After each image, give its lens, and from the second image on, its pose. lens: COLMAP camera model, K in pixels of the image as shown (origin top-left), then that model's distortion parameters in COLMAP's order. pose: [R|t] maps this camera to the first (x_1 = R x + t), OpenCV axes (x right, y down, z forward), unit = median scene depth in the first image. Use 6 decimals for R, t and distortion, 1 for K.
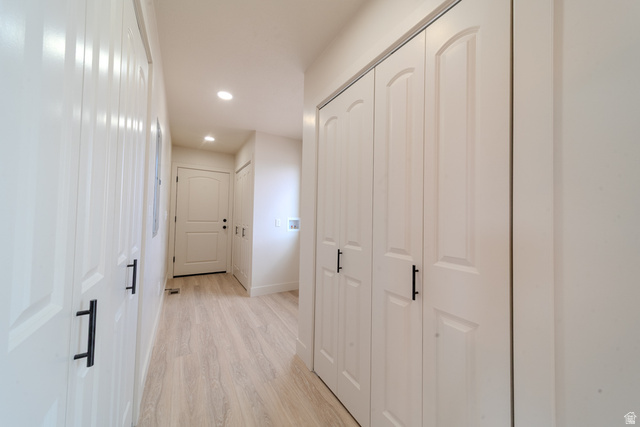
lens RADIAL K [[223.5, 0, 319.6], [0, 223.5, 211.5], [0, 0, 1]] dist [0.001705, -0.000096]
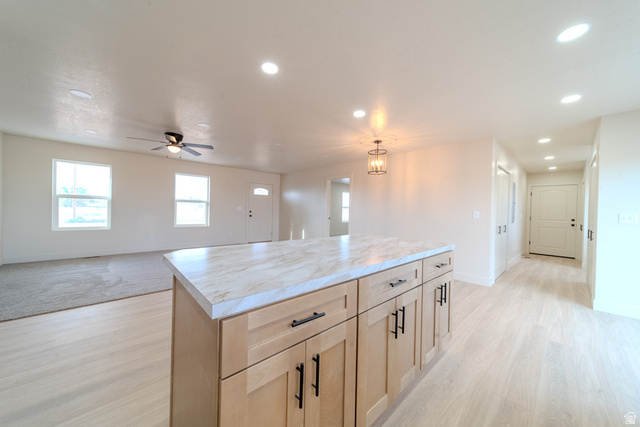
lens RADIAL K [[223.5, 0, 318.7], [0, 223.5, 212.2], [0, 0, 1]] dist [0.001705, -0.000096]
pose [[0.181968, 0.003872, -0.983297, 0.714459], [0.003516, 0.999983, 0.004588, -0.020624], [0.983298, -0.004292, 0.181951, -0.859436]]
